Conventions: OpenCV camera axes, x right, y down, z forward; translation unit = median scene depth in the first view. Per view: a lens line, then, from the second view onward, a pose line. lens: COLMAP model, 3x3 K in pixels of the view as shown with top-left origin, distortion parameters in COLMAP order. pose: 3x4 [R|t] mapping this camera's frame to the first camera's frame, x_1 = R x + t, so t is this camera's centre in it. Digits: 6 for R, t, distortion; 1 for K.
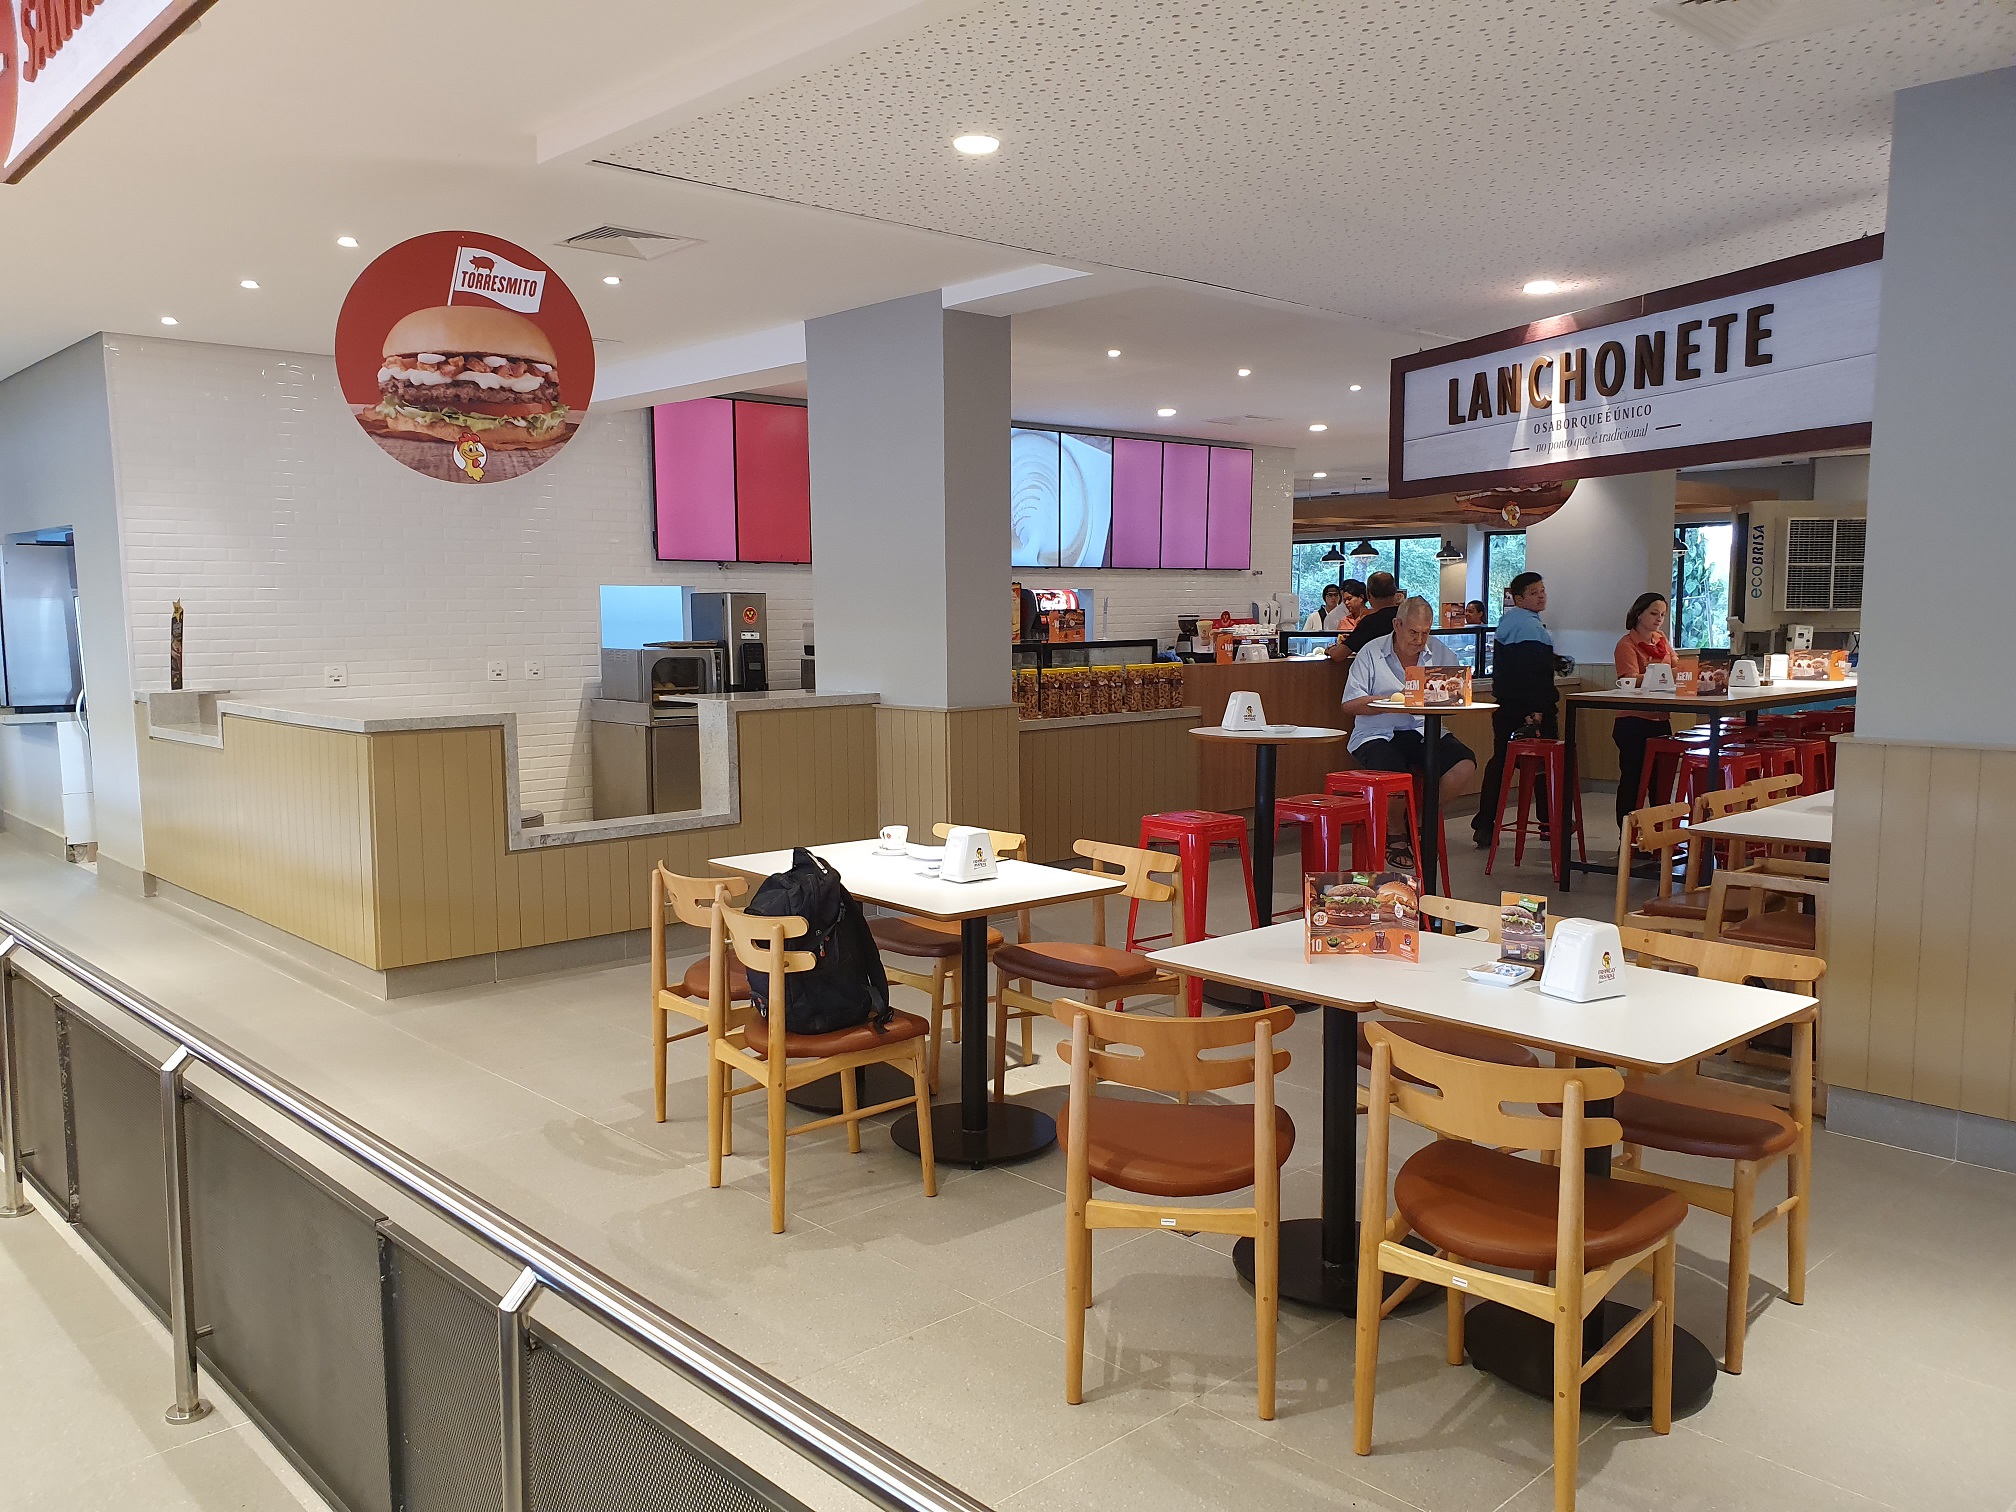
lens RADIAL K [[1607.8, 0, 1006.4], [0, 1607.8, 813.7], [0, 0, 1]] dist [-0.000782, -0.002206]
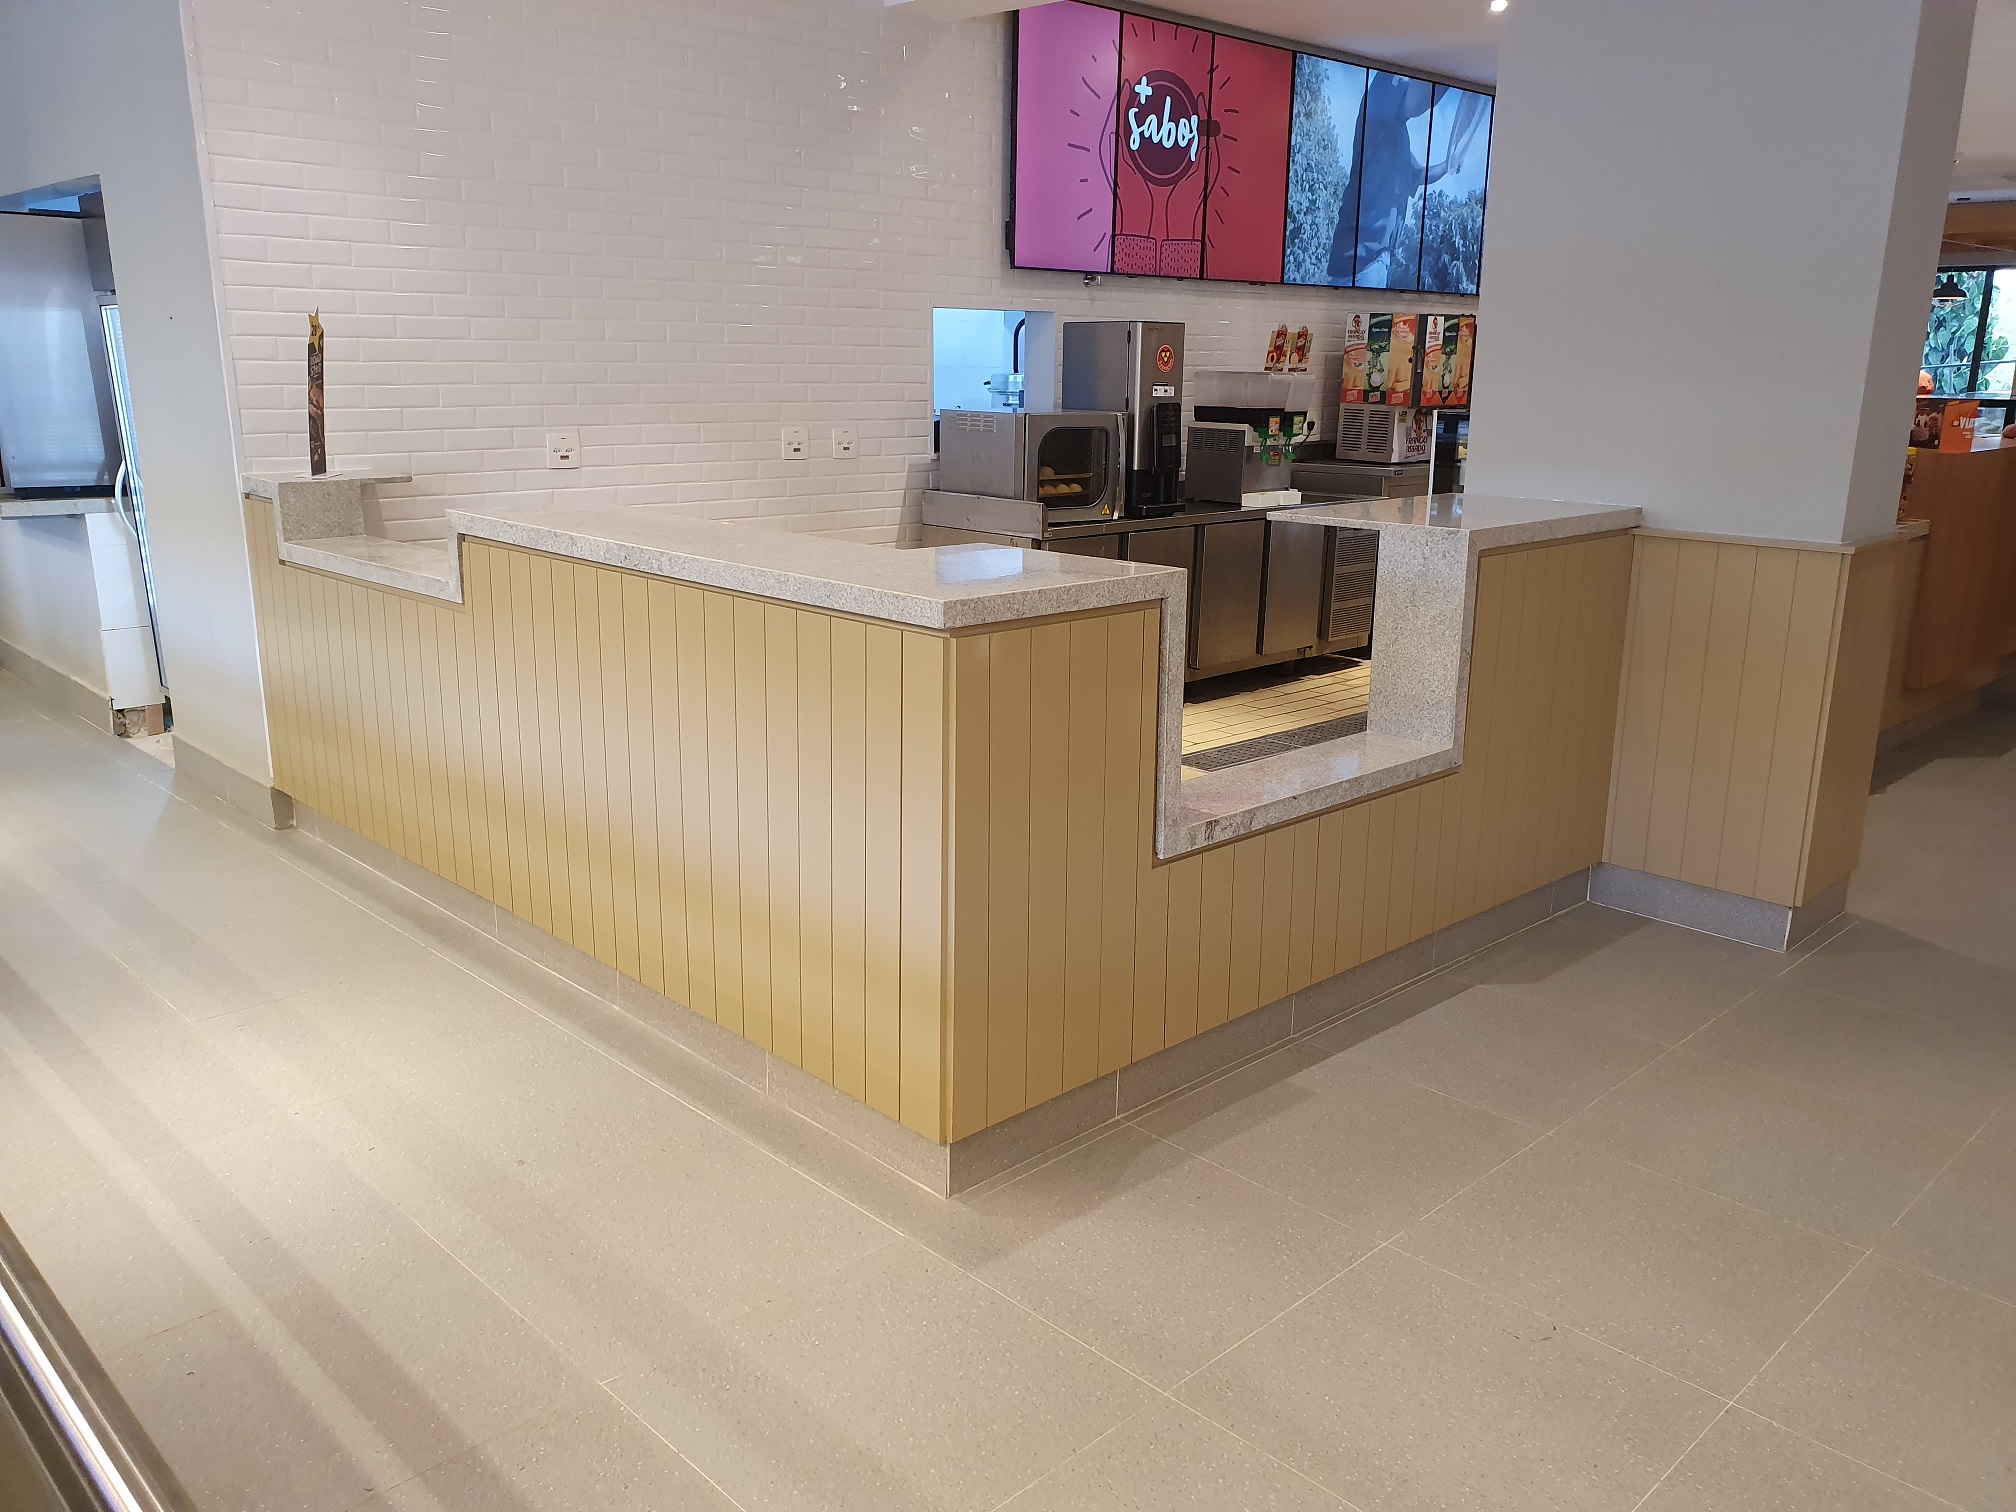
lens RADIAL K [[1570.7, 0, 1005.4], [0, 1570.7, 776.0], [0, 0, 1]] dist [0.059732, -0.069923]
pose [[0.999632, 0.009979, 0.025233, -0.282506], [-0.013265, 0.990947, 0.133597, -0.048946], [-0.023671, -0.133882, 0.990715, 0.417622]]
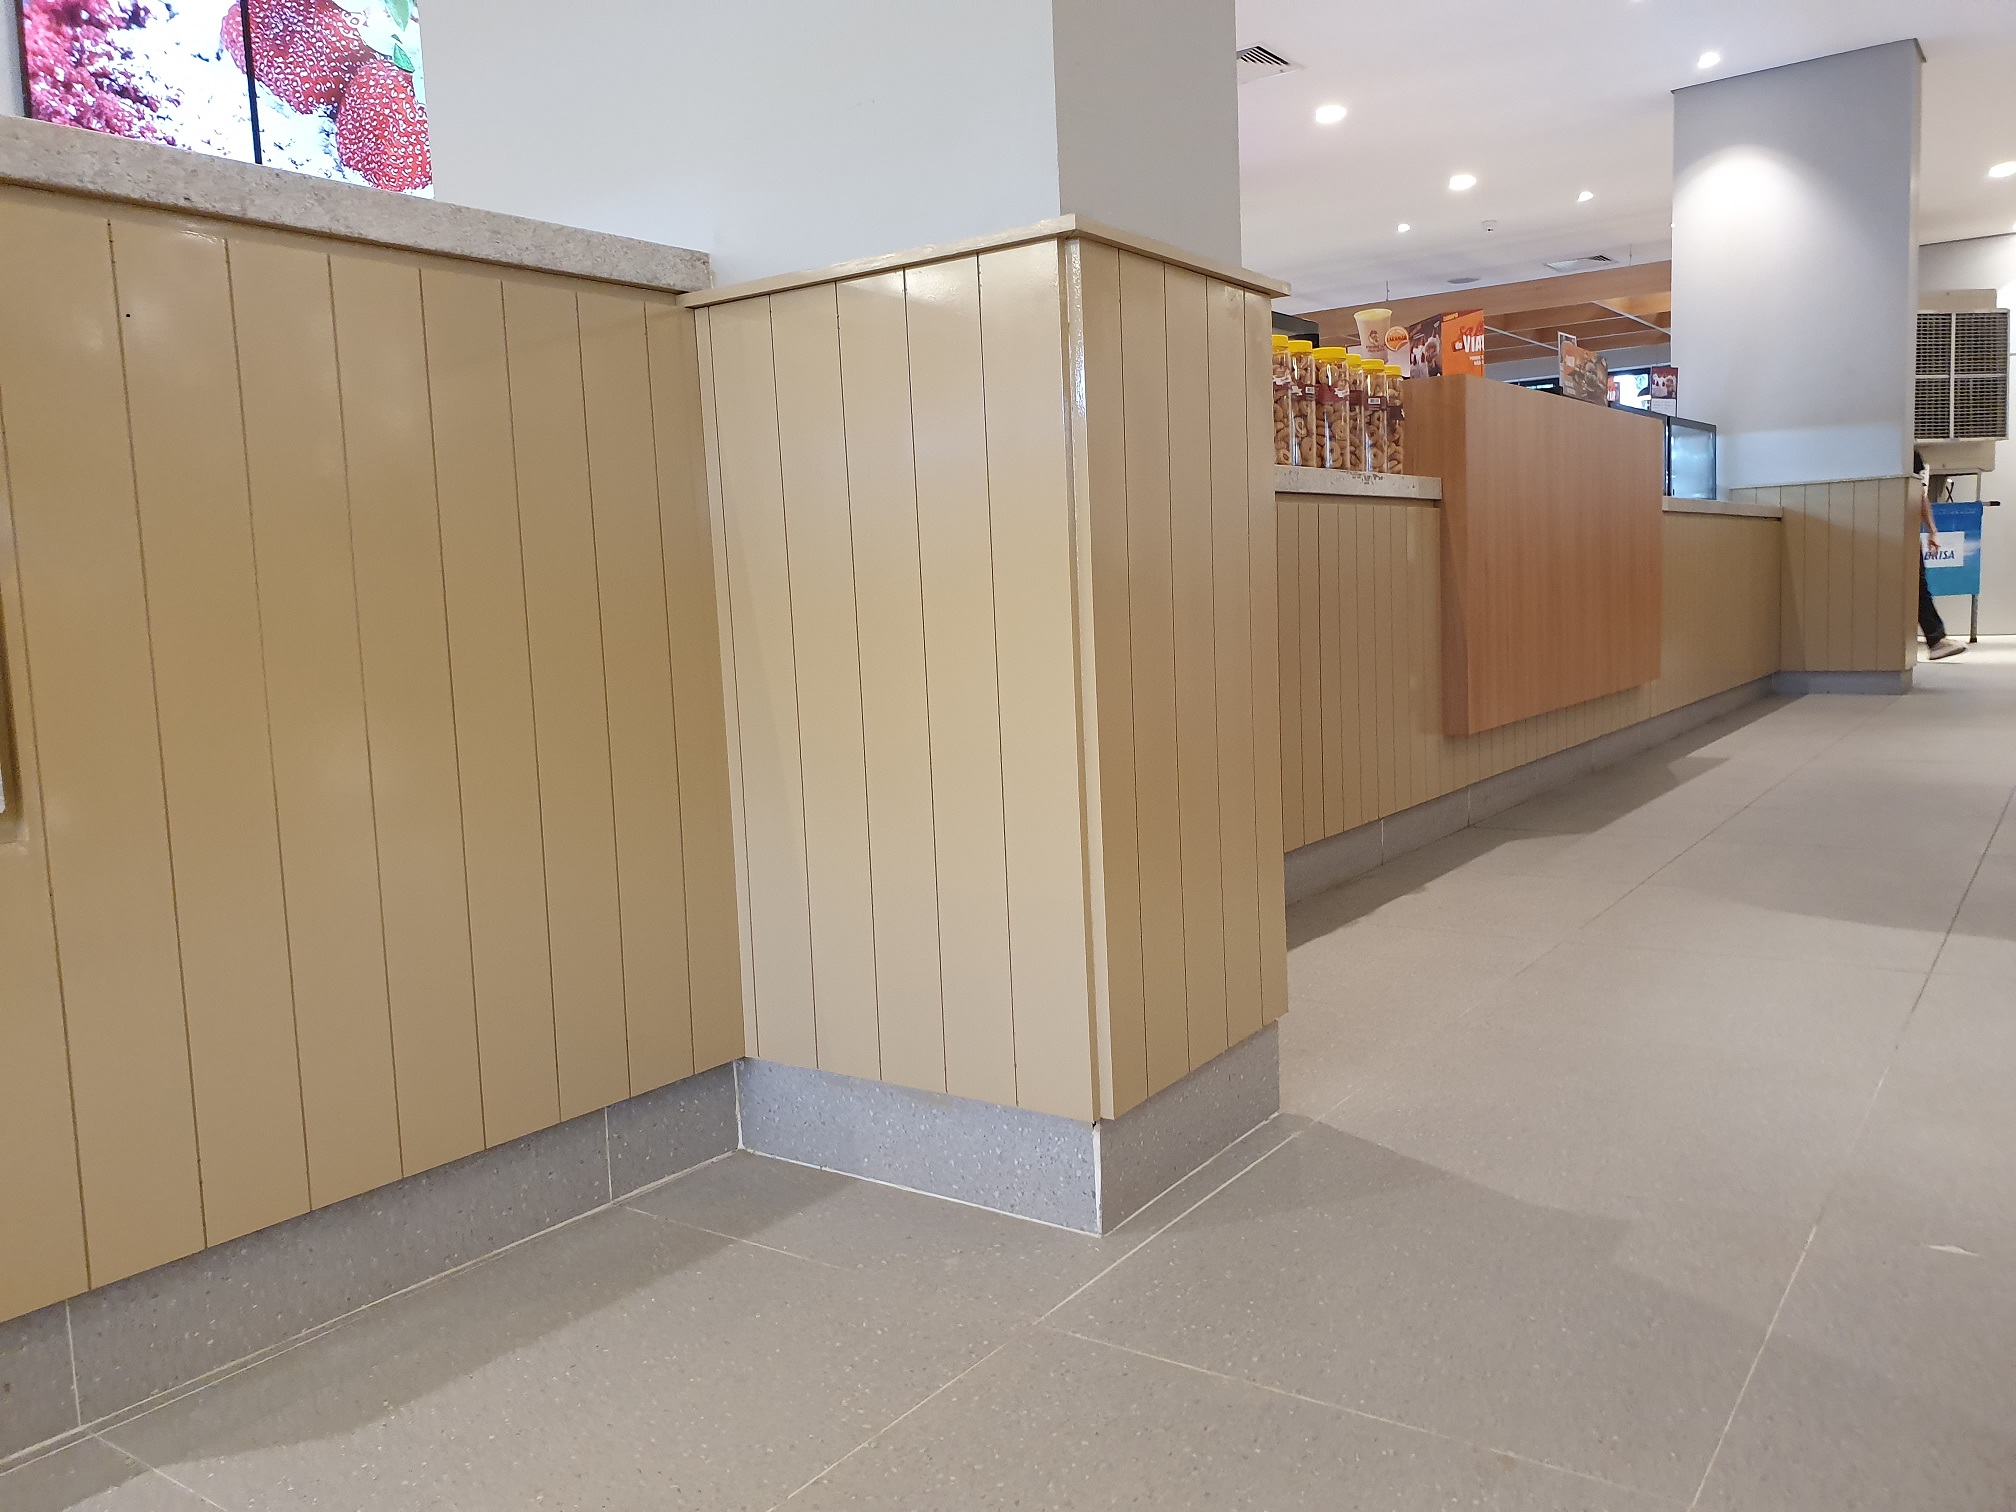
lens RADIAL K [[1585.2, 0, 1008.0], [0, 1585.2, 756.0], [0, 0, 1]] dist [0.001657, -0.002351]
pose [[0.978224, -0.053852, 0.200446, -0.086909], [0.059340, 0.998007, -0.021471, 0.007757], [-0.198891, 0.032898, 0.979469, 0.682047]]
